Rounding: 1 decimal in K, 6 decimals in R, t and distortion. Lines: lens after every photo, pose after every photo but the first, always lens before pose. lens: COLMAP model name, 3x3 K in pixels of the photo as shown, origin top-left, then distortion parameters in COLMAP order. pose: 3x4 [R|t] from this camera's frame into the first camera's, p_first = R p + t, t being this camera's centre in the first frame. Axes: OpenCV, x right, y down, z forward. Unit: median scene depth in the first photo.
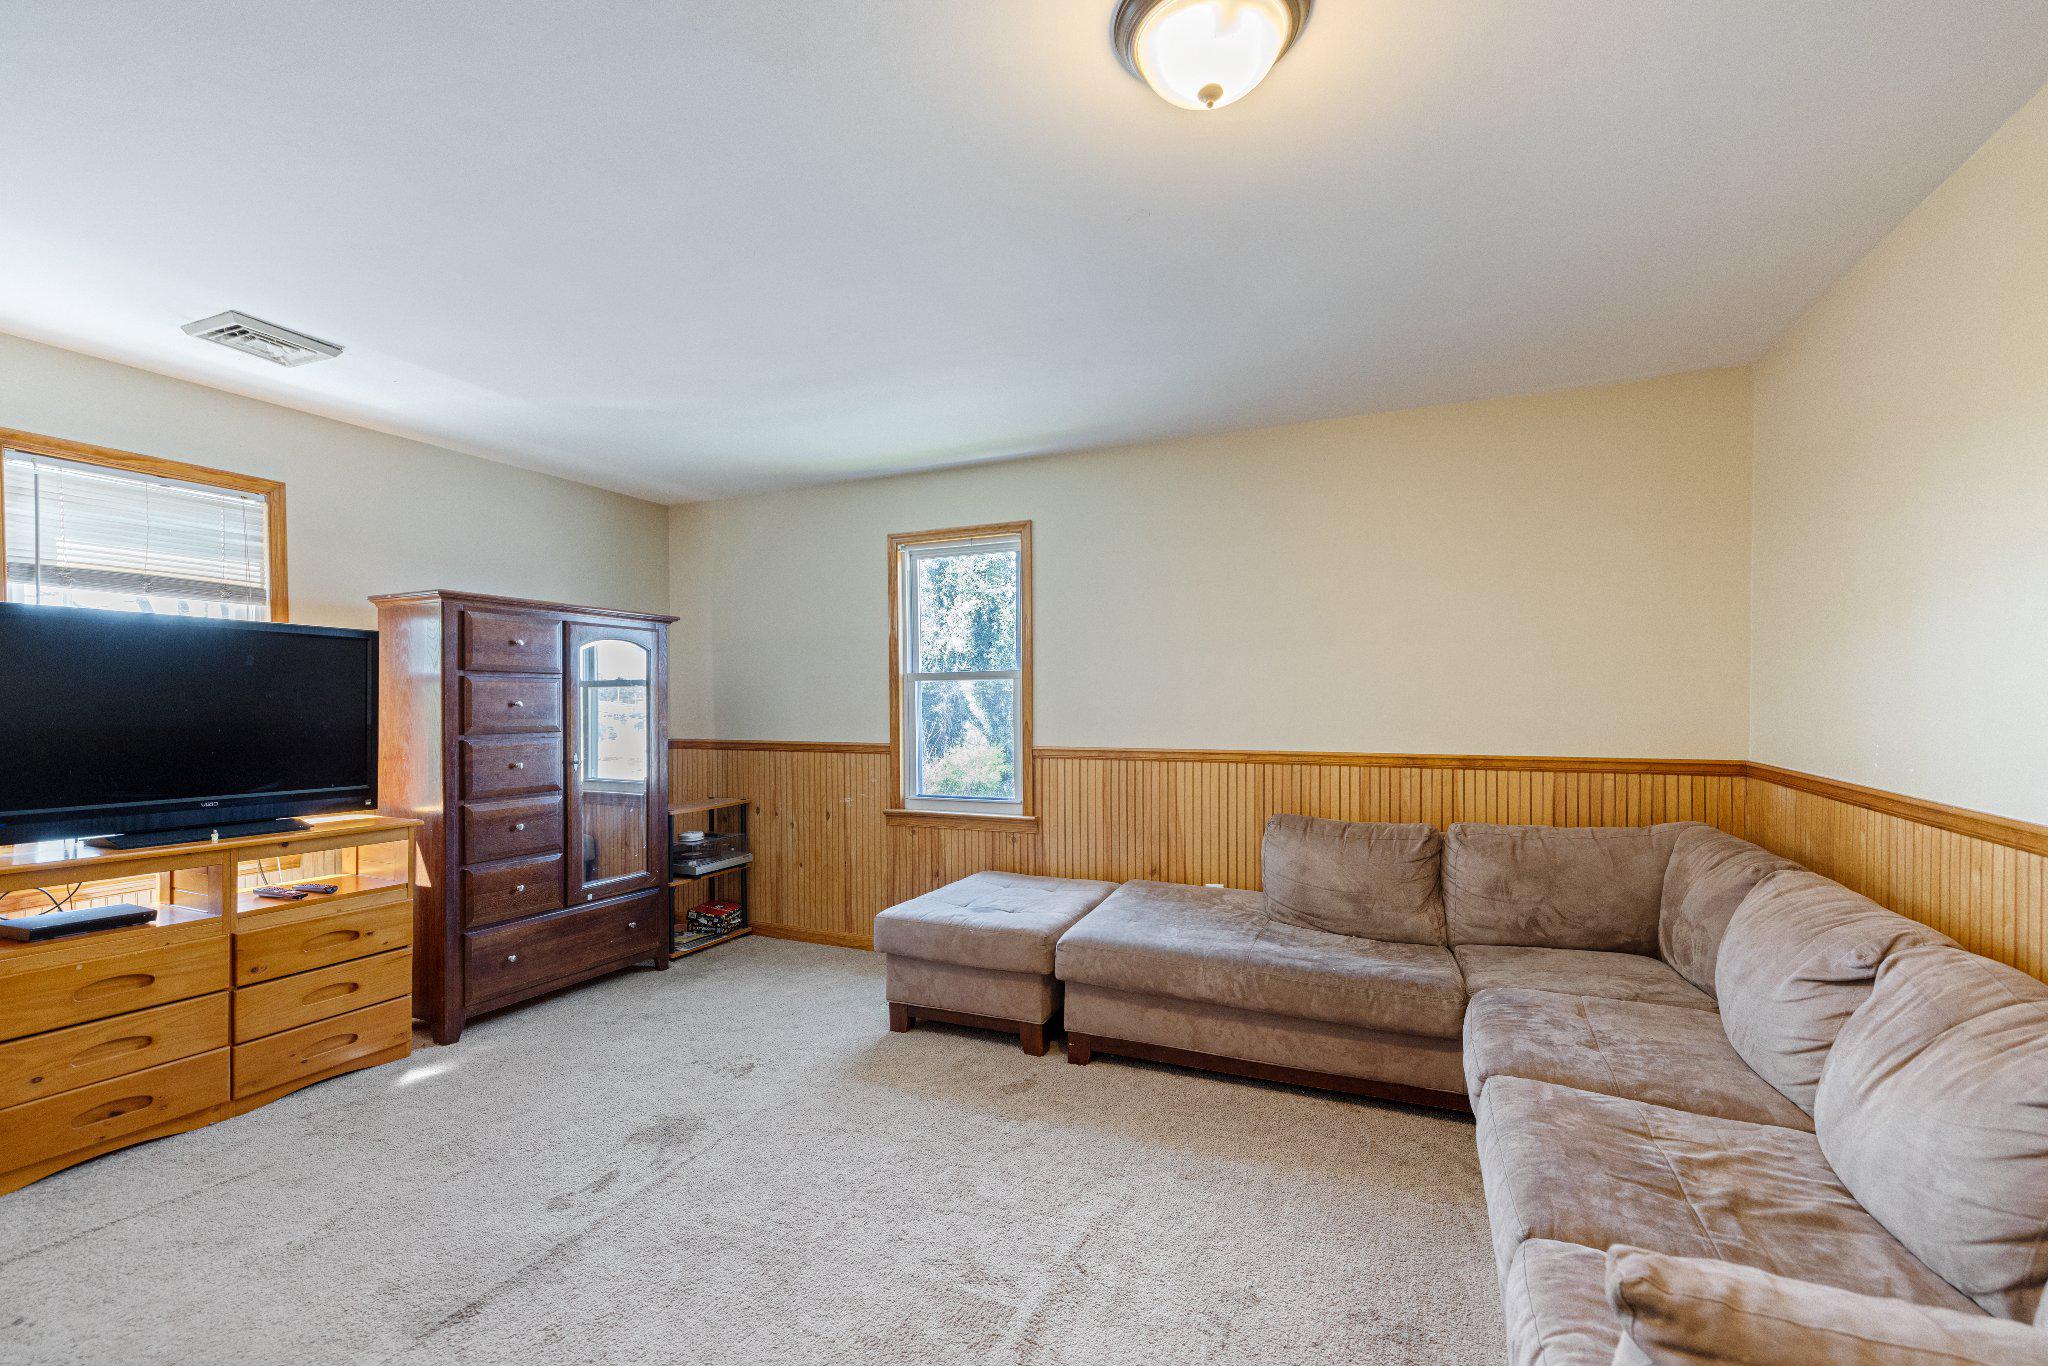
lens RADIAL K [[872.3, 0, 1011.4], [0, 872.3, 703.2], [0, 0, 1]] dist [-0.001049, -0.000130]
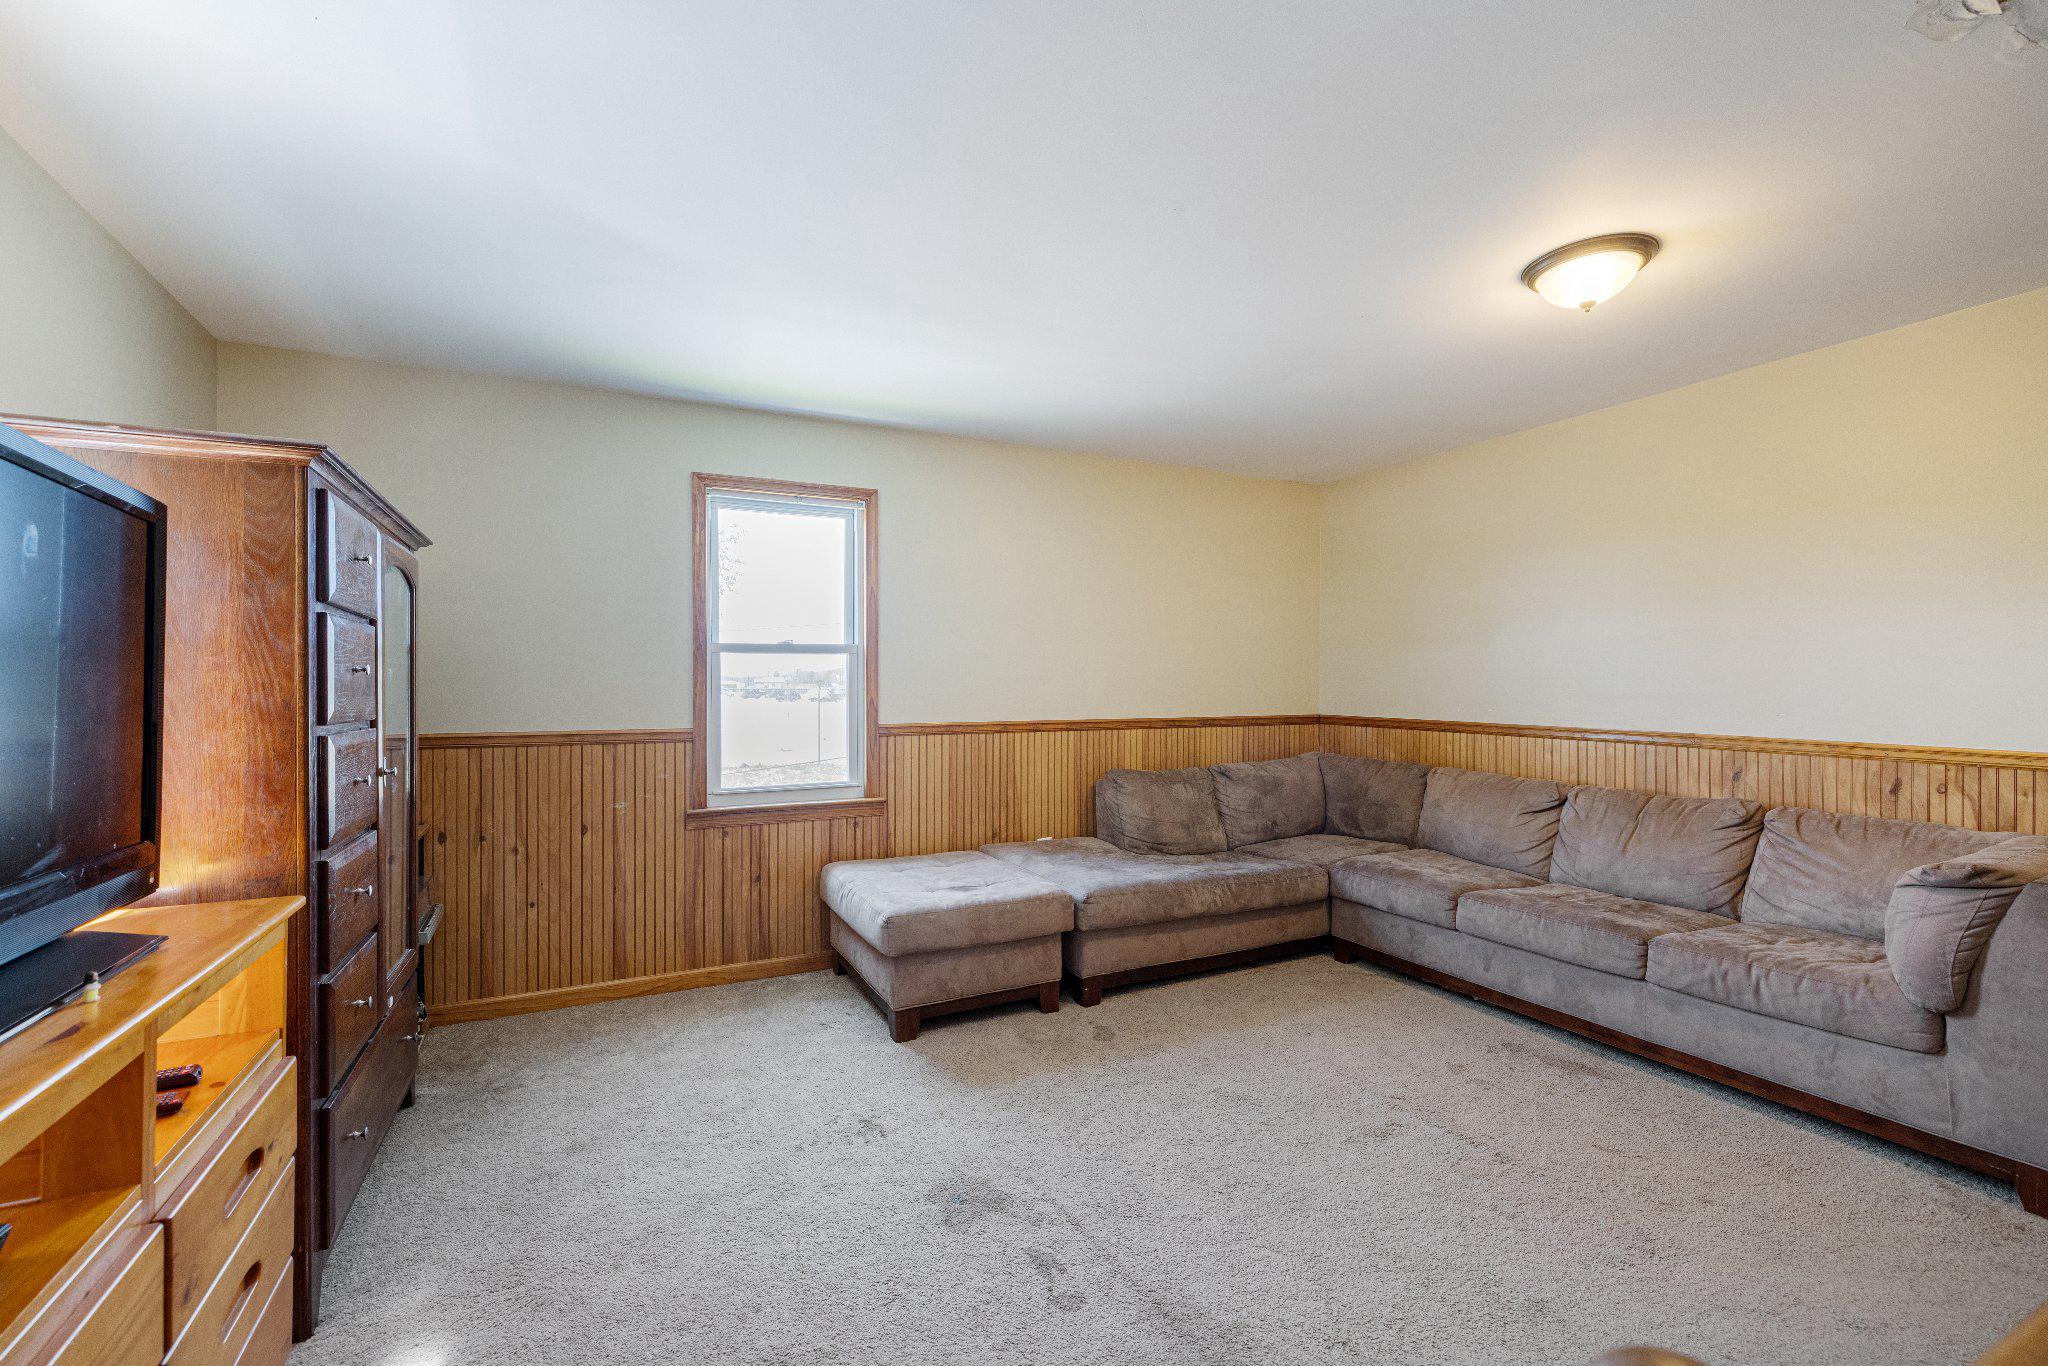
lens RADIAL K [[857.5, 0, 1021.5], [0, 857.5, 676.5], [0, 0, 1]] dist [-0.000124, 0.000385]
pose [[0.639475, 0.006813, 0.768781, -0.646237], [0.000765, 0.999955, -0.009498, 0.006021], [-0.768811, 0.006662, 0.639441, 0.292995]]
